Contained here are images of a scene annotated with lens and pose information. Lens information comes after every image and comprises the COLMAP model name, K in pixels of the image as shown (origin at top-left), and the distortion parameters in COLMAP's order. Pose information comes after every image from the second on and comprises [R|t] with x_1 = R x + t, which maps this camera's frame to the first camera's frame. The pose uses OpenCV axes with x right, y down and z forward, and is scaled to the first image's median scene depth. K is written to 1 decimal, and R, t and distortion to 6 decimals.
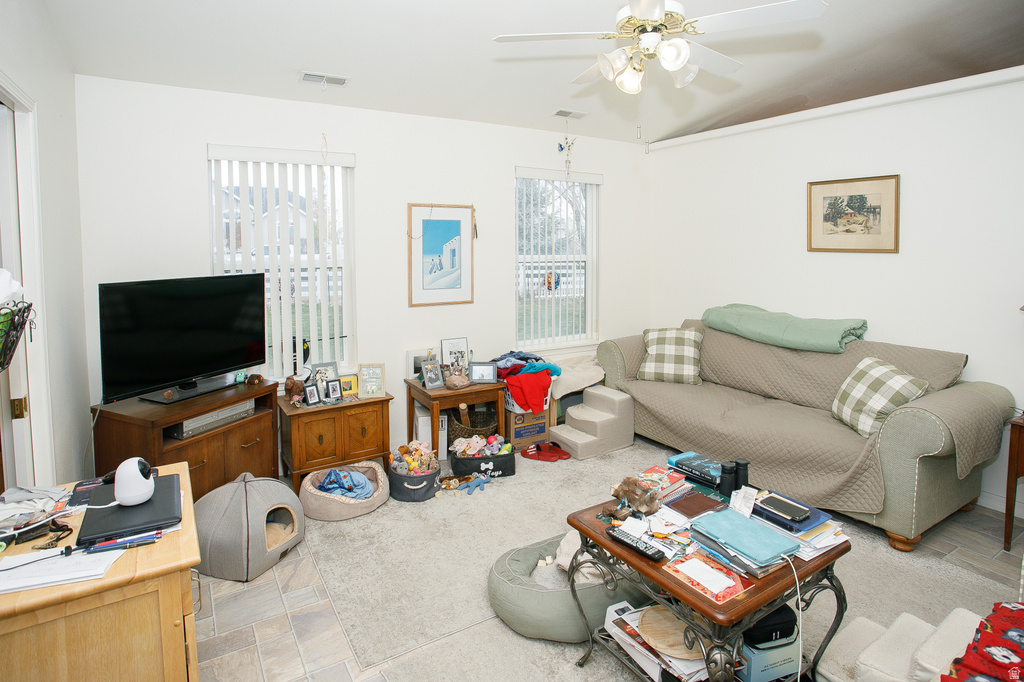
lens RADIAL K [[531.6, 0, 512.1], [0, 531.6, 283.5], [0, 0, 1]] dist [-0.054701, 0.019288]
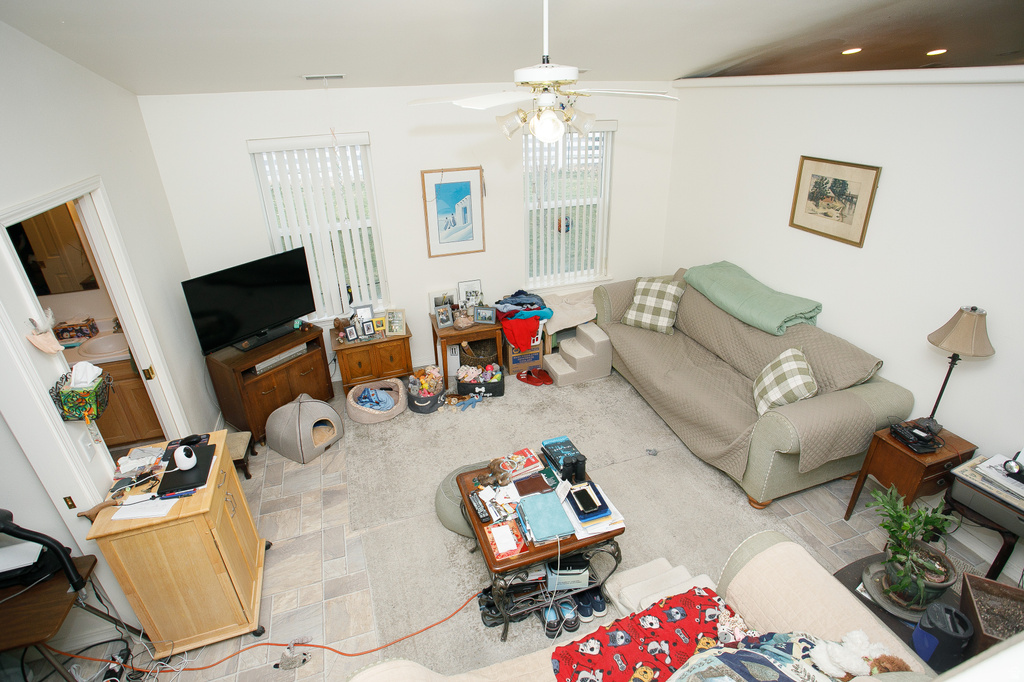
lens RADIAL K [[500.5, 0, 517.1], [0, 500.5, 326.2], [0, 0, 1]] dist [-0.063349, 0.025703]
pose [[0.974457, 0.073999, -0.212033, 0.285532], [0.009864, 0.929137, 0.369603, -0.255700], [0.224358, -0.362254, 0.904674, -0.056851]]
